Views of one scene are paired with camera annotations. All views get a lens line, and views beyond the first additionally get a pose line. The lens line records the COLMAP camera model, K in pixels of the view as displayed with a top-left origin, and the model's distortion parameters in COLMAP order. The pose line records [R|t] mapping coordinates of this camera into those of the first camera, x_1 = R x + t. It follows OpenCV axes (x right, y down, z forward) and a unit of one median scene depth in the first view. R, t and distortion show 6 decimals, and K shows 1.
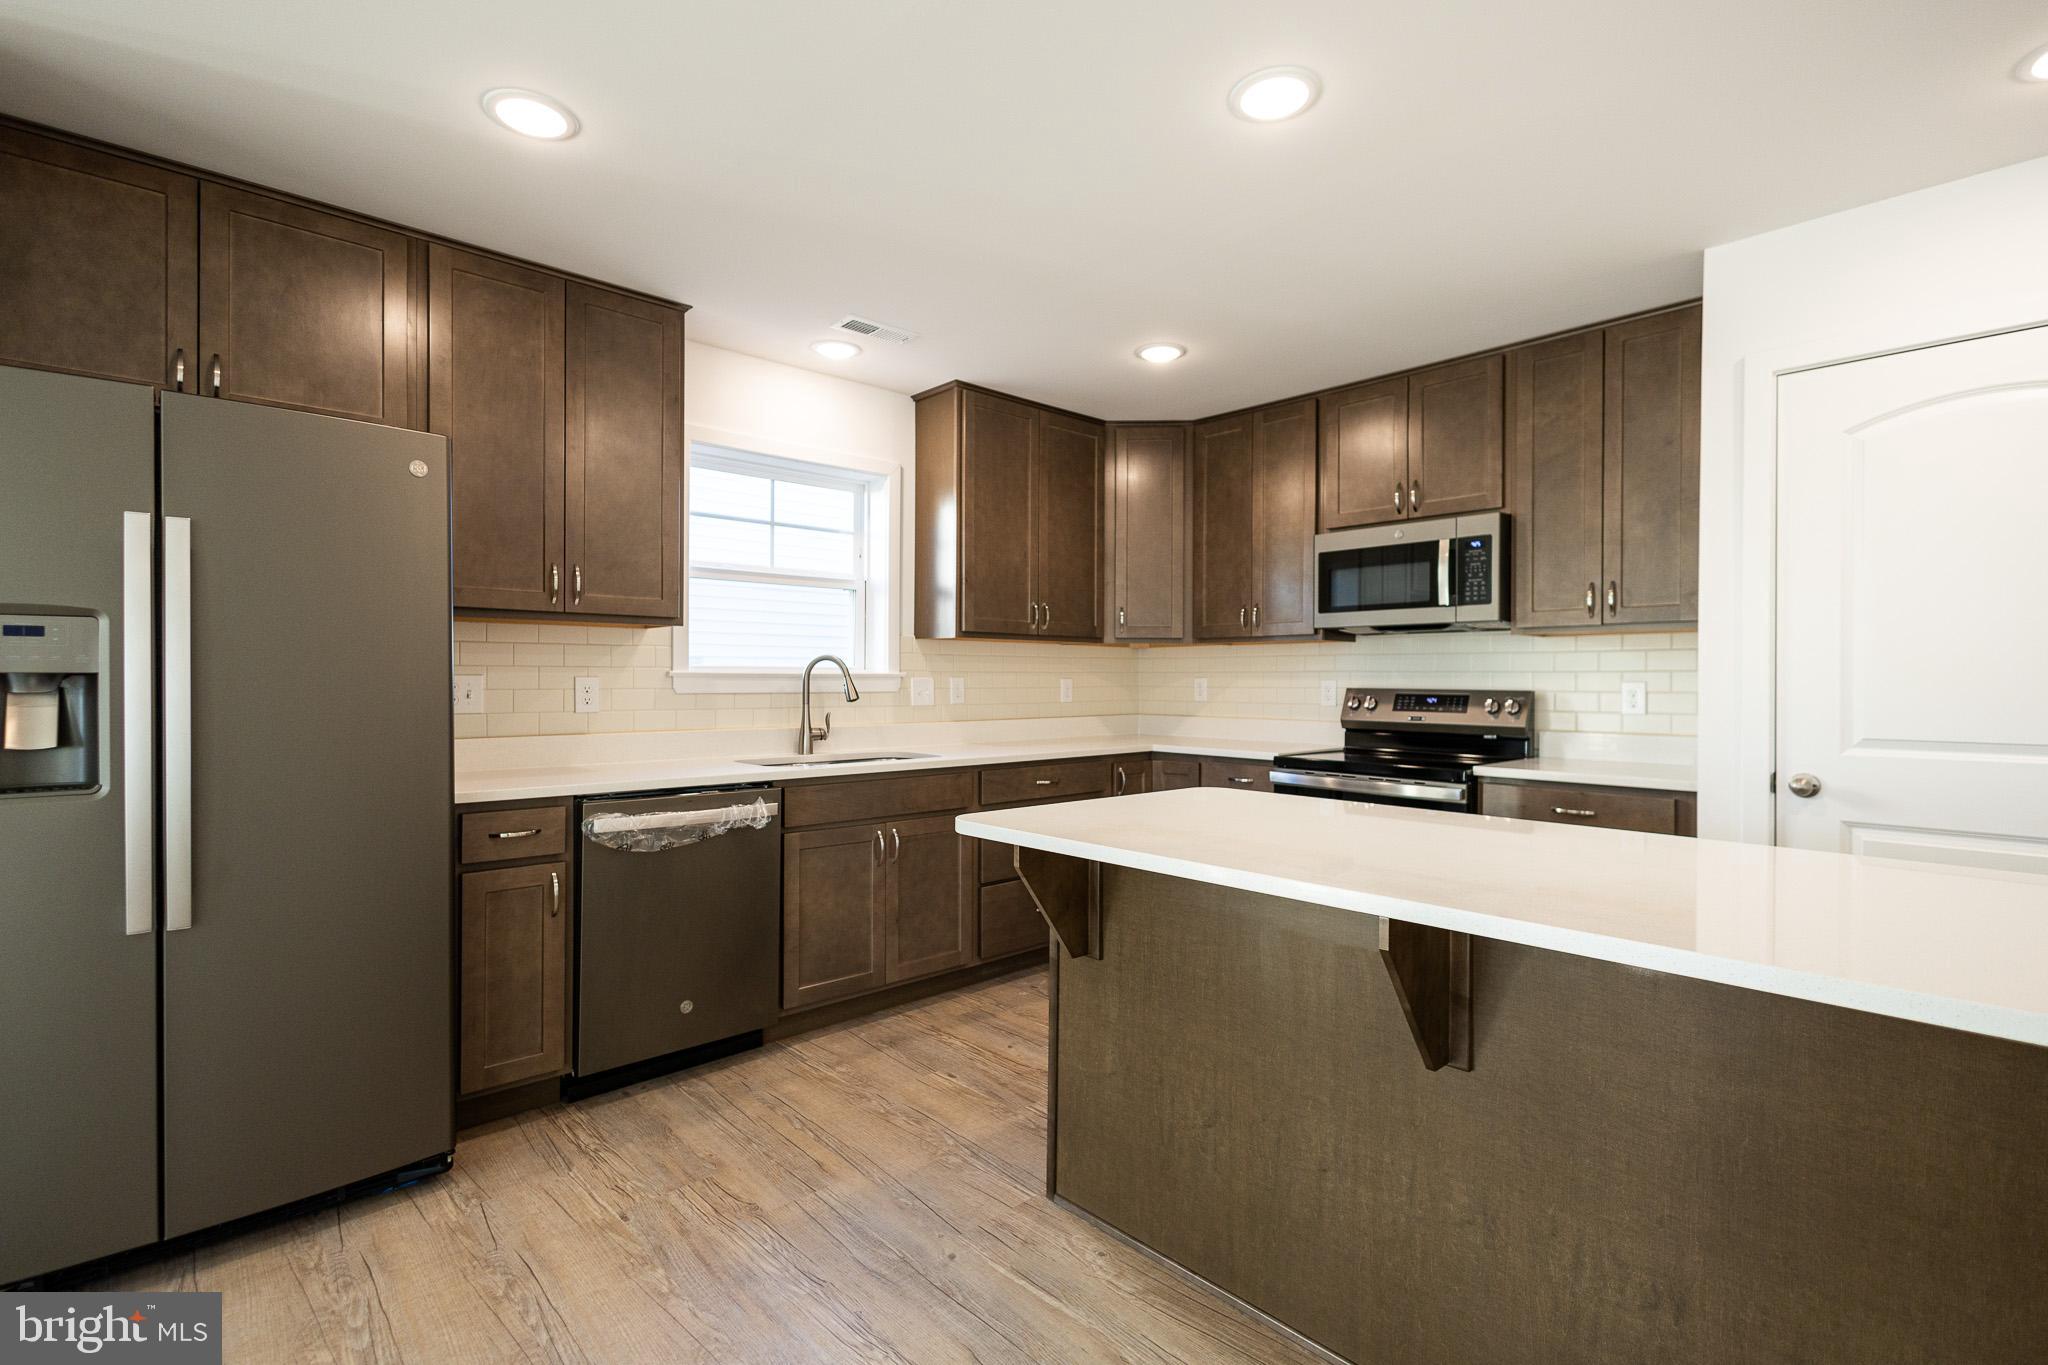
lens RADIAL K [[937.0, 0, 1026.0], [0, 937.0, 679.2], [0, 0, 1]] dist [0.008025, -0.000395]
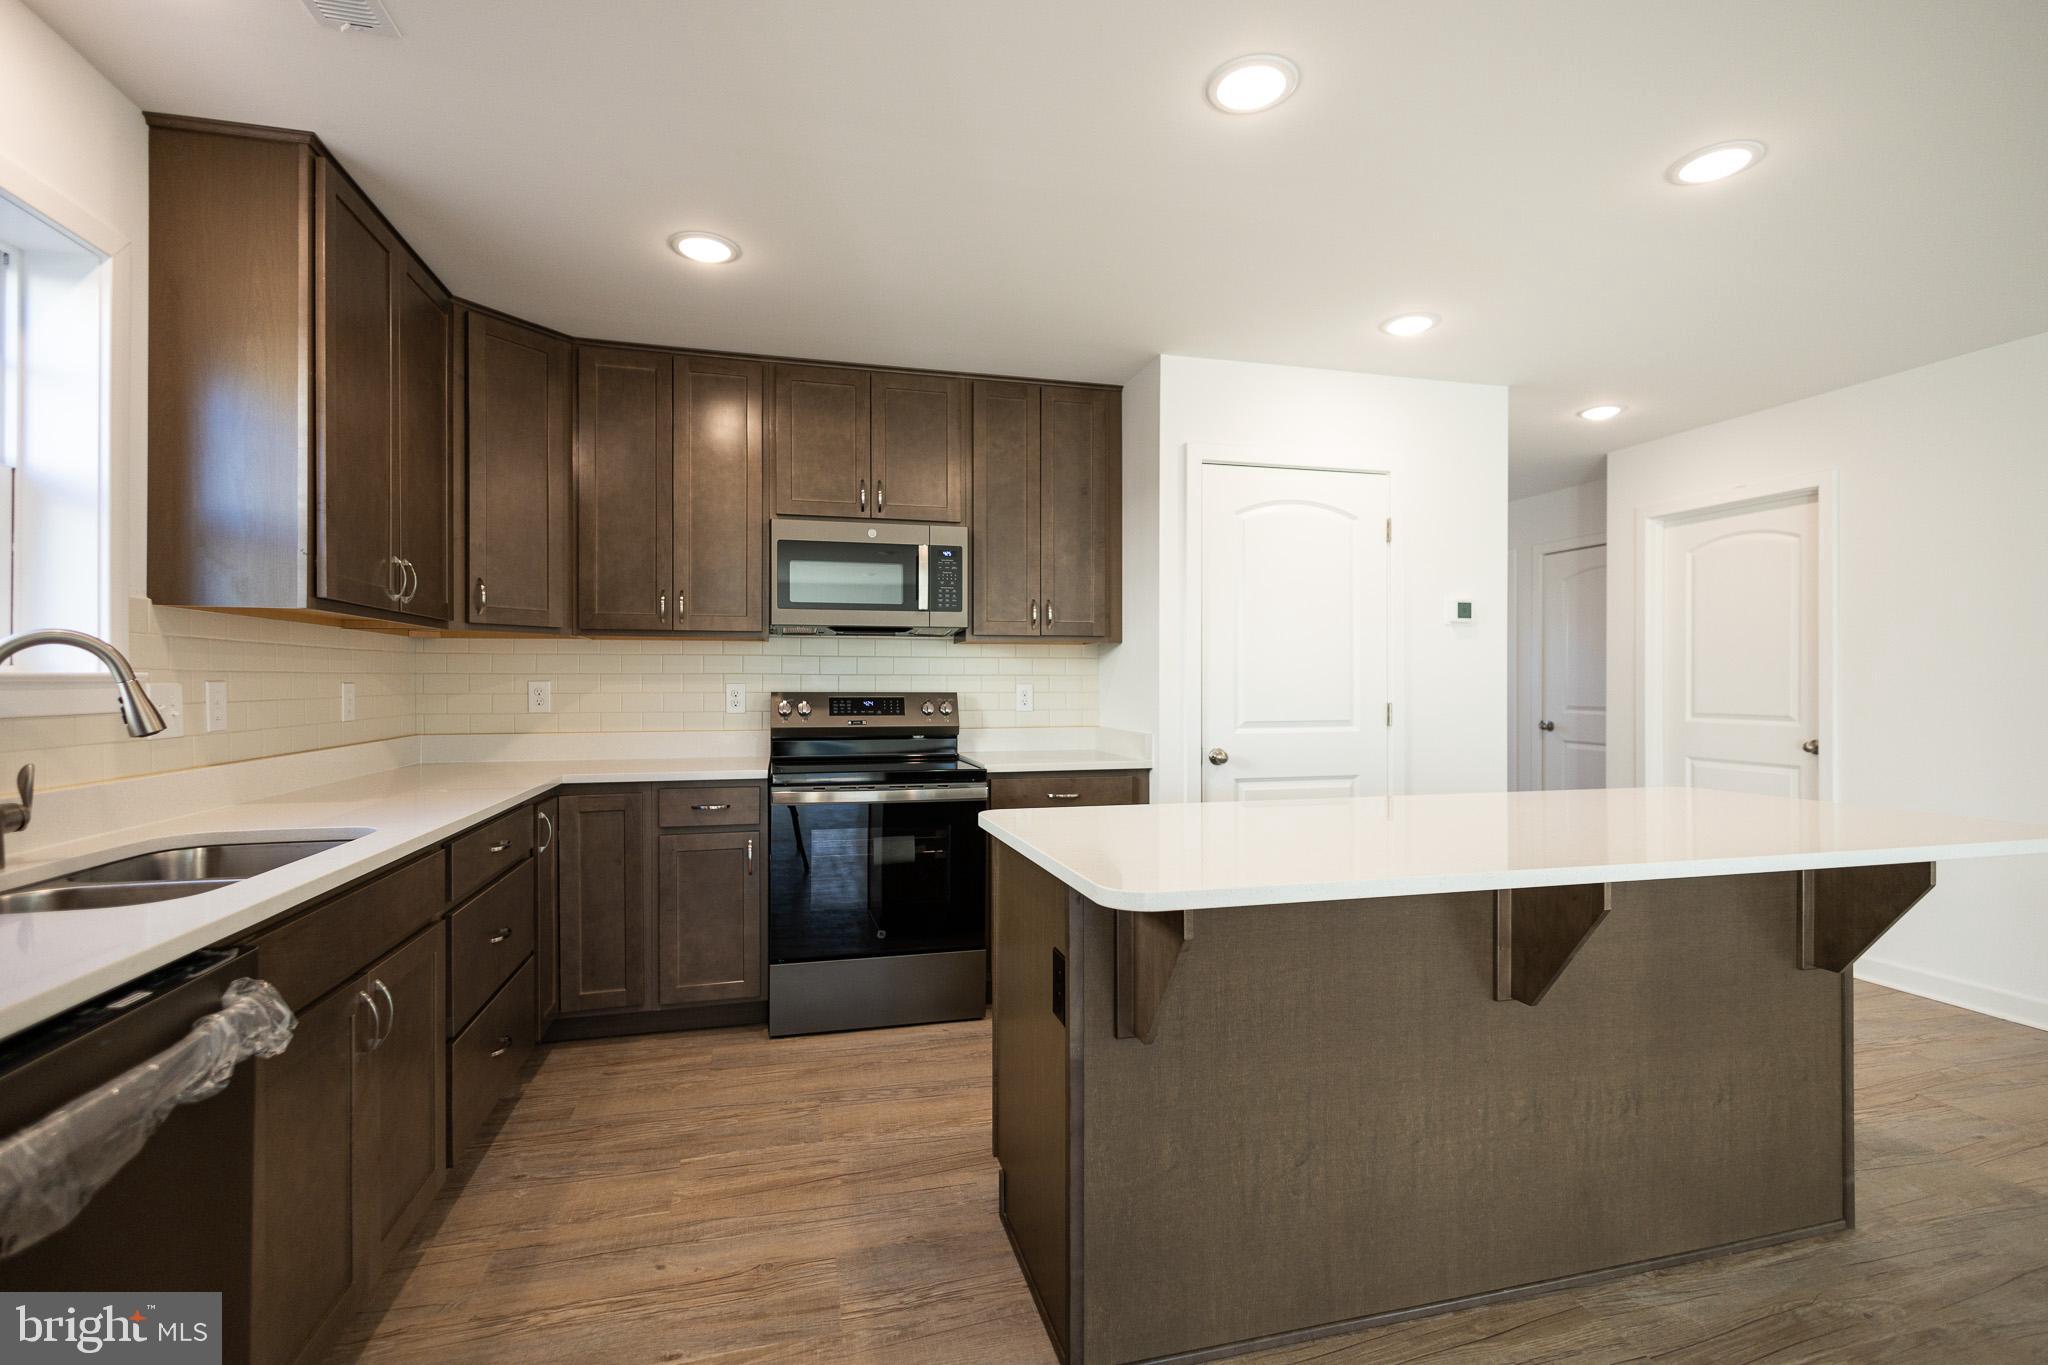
lens RADIAL K [[937.0, 0, 1026.0], [0, 937.0, 679.2], [0, 0, 1]] dist [0.008025, -0.000395]
pose [[0.475011, -0.000350, 0.879980, -0.406855], [0.002322, 0.999997, -0.000856, -0.002327], [-0.879977, 0.002450, 0.475010, 0.428991]]
